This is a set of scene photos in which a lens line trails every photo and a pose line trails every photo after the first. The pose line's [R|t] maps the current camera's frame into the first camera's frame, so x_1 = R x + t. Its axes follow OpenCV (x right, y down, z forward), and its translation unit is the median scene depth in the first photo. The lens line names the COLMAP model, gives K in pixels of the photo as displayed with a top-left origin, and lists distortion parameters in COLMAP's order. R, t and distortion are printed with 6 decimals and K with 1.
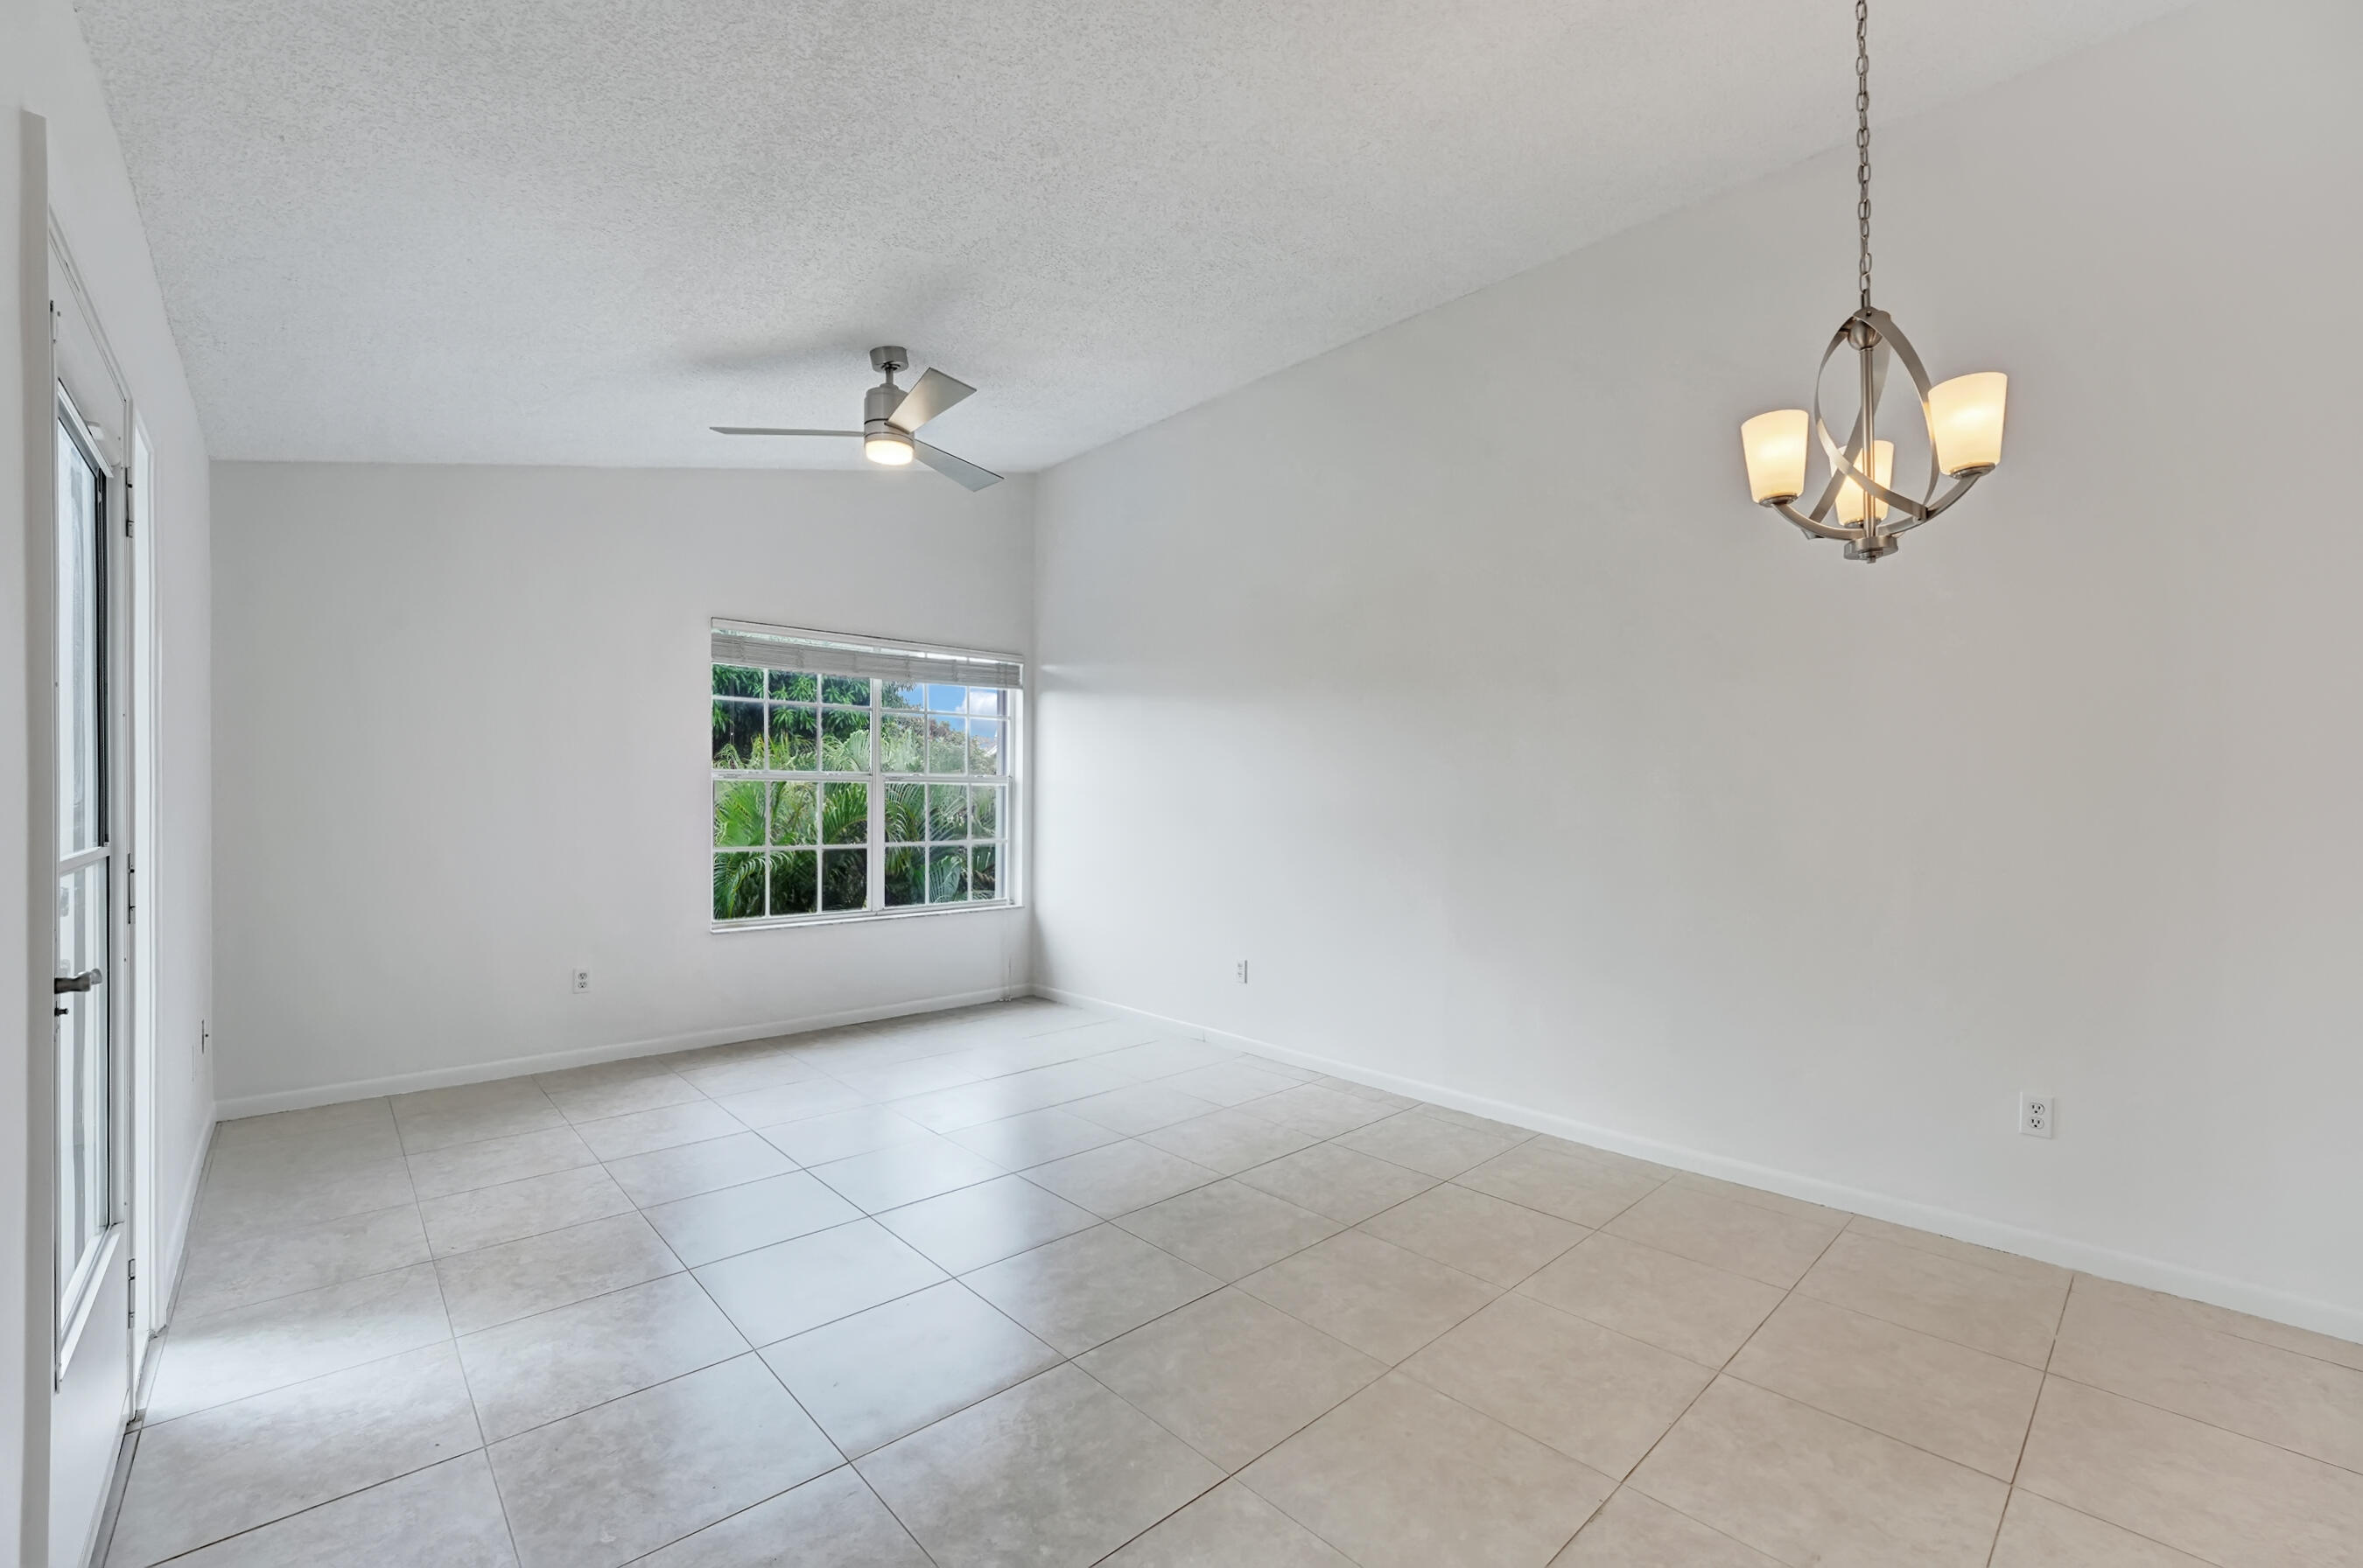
lens RADIAL K [[977.9, 0, 1165.8], [0, 977.9, 796.4], [0, 0, 1]] dist [-0.001869, -0.000288]
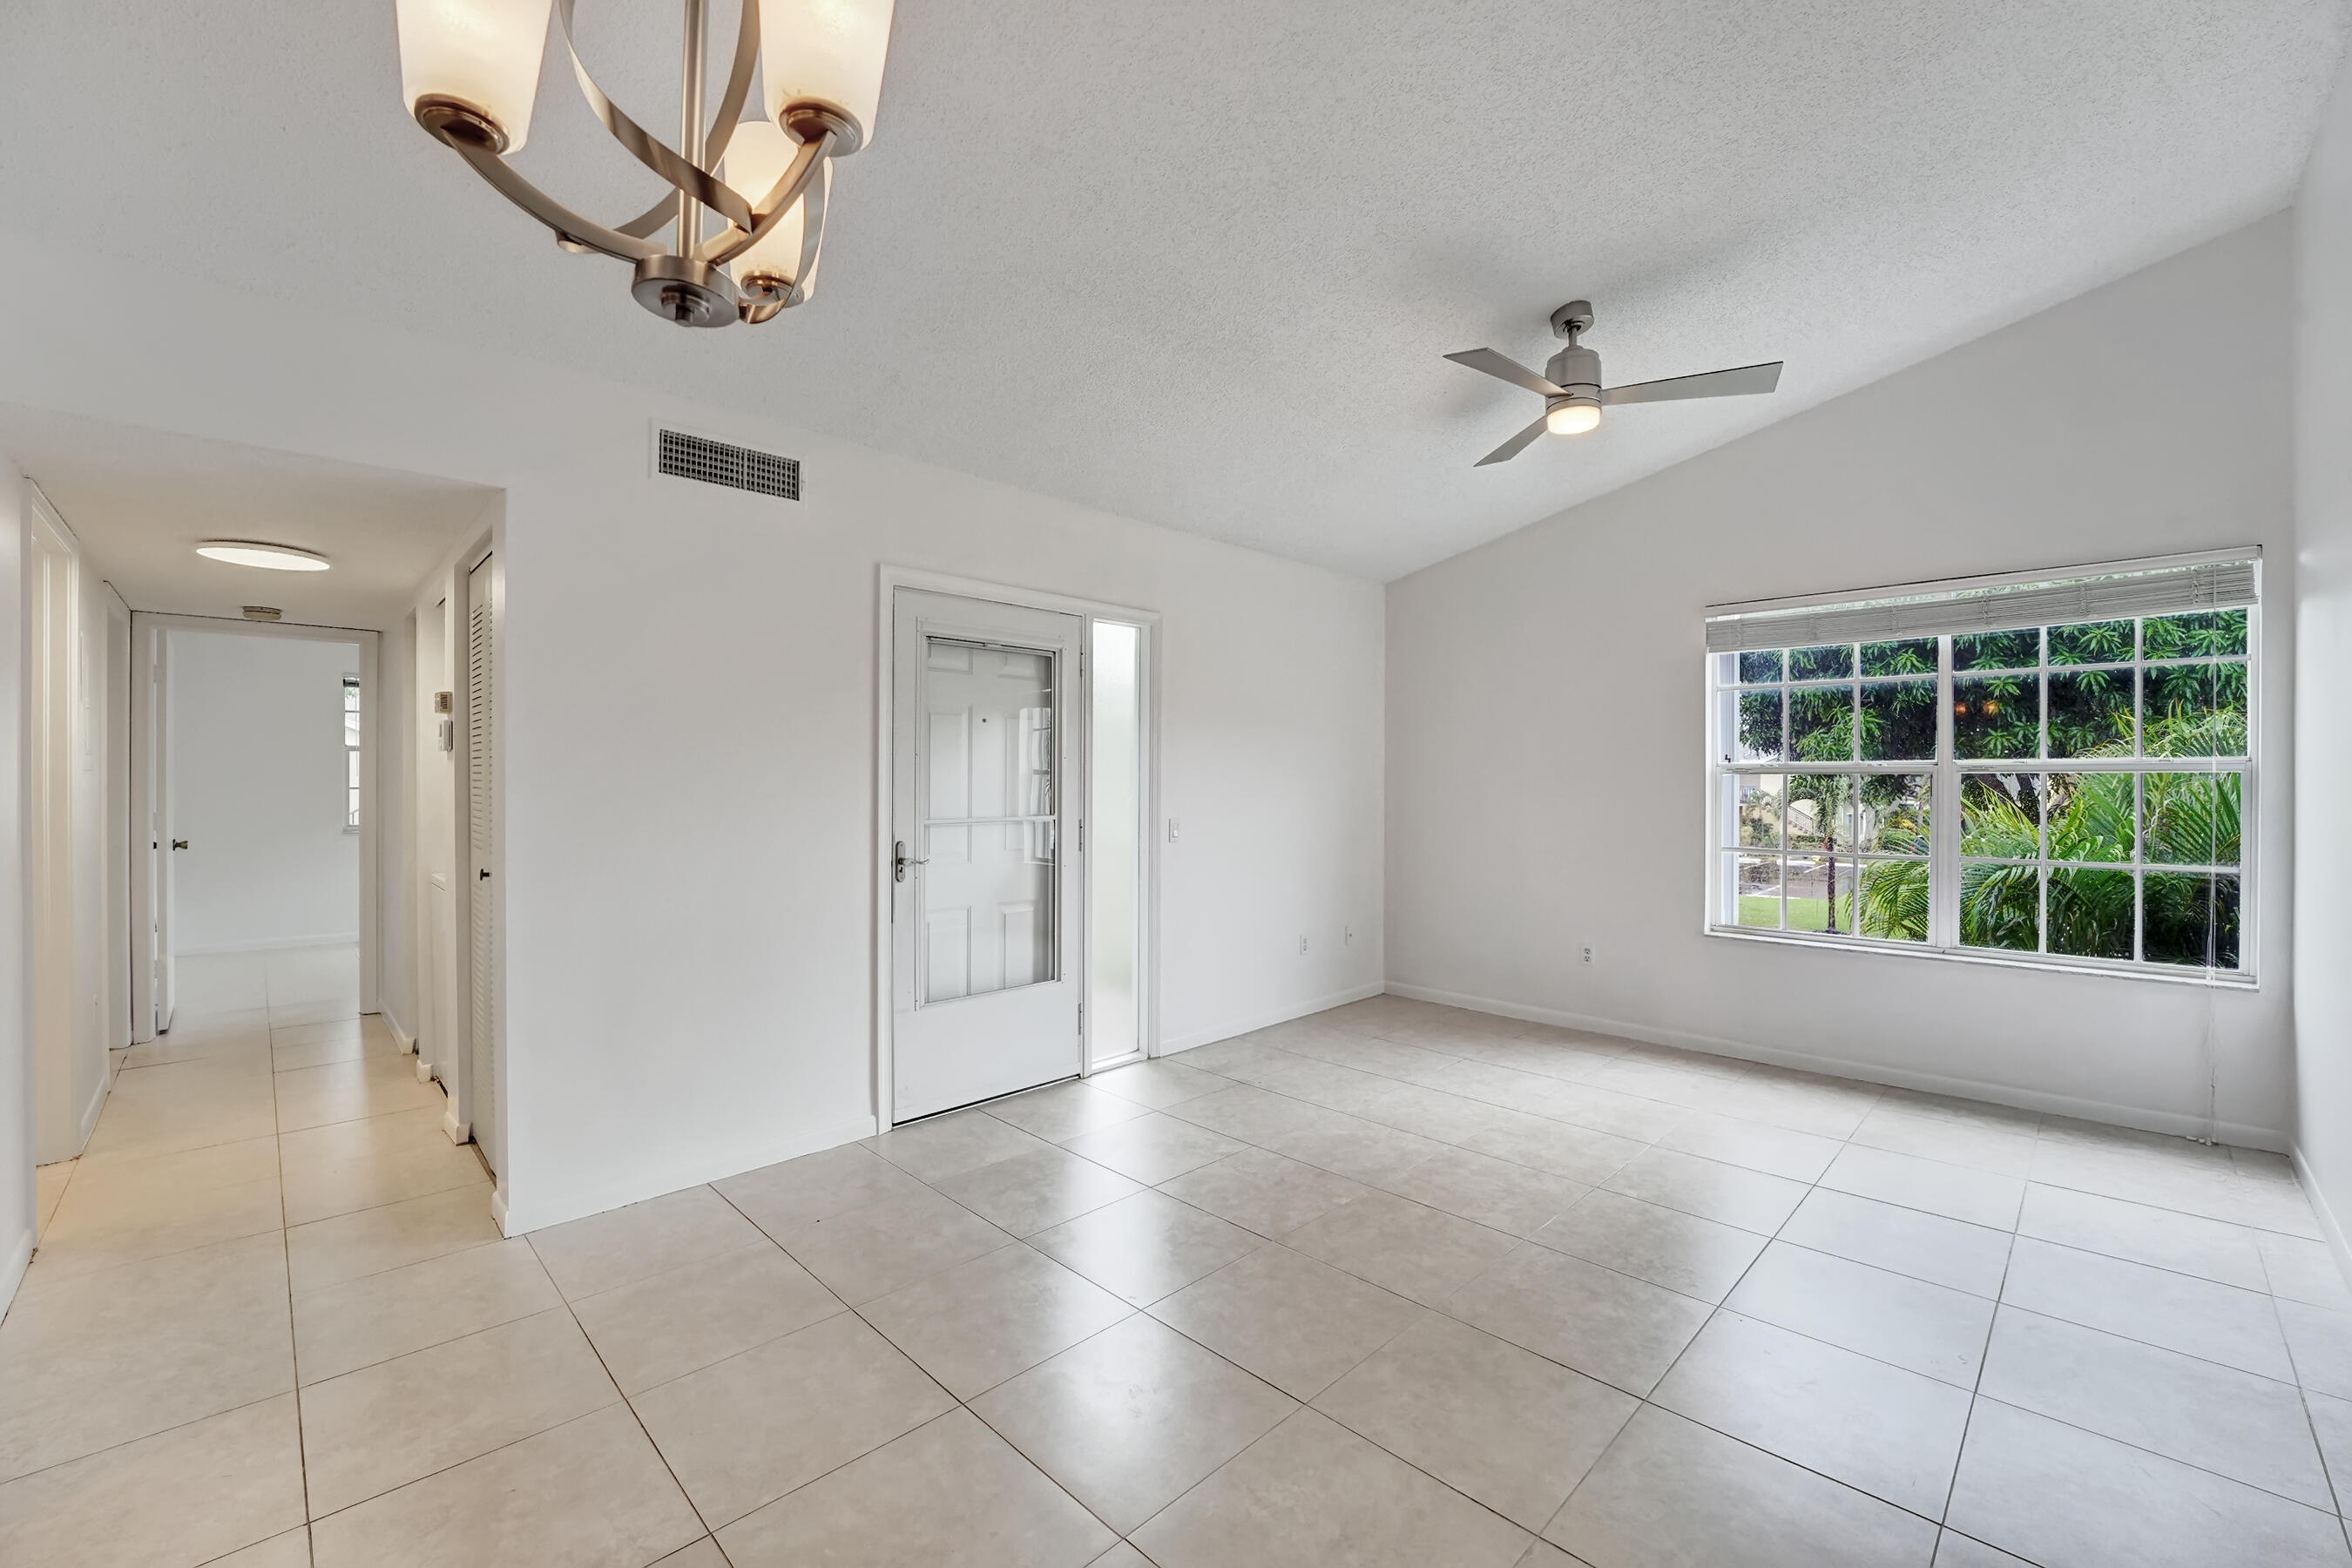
lens RADIAL K [[927.3, 0, 1162.7], [0, 927.3, 786.1], [0, 0, 1]] dist [-0.008198, 0.001081]
pose [[0.075370, -0.000243, -0.997156, 0.433042], [-0.005910, 0.999982, -0.000690, -0.002402], [0.997138, 0.005945, 0.075367, 0.440673]]
